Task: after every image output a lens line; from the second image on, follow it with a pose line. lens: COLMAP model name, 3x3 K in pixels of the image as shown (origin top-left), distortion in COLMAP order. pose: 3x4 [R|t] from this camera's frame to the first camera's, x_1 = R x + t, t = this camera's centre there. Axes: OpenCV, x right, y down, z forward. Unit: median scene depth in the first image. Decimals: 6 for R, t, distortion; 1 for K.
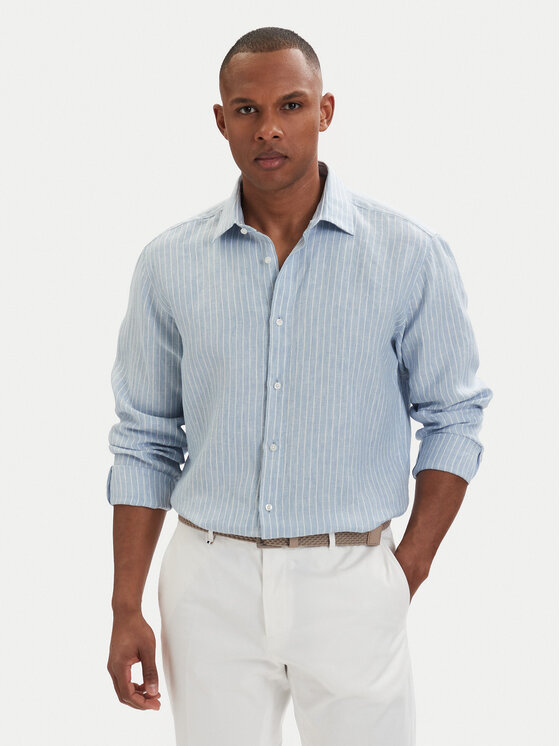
lens RADIAL K [[2055.2, 0, 279.3], [0, 2055.2, 370.4], [0, 0, 1]] dist [0.084873, 0.000000]
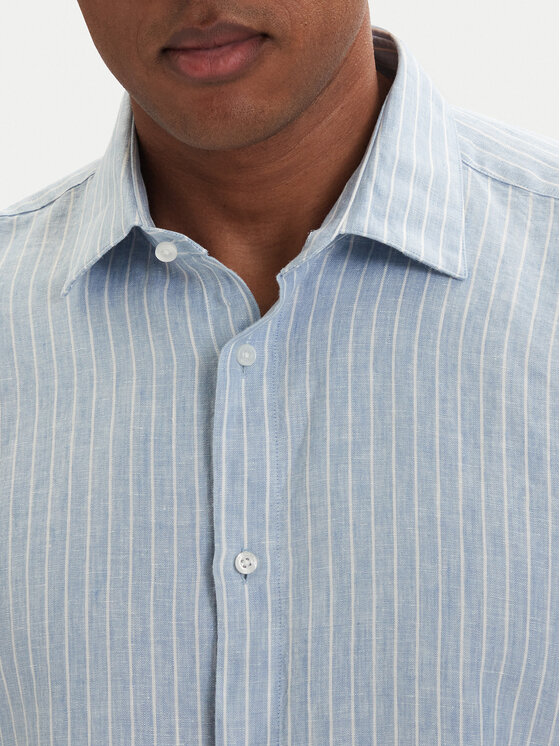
lens RADIAL K [[2055.2, 0, 279.2], [0, 2055.2, 377.5], [0, 0, 1]] dist [0.084873, 0.000000]
pose [[0.996219, -0.014640, 0.085638, -0.021586], [0.011638, 0.999303, 0.035458, -0.063972], [-0.086098, -0.034328, 0.995695, 0.687135]]
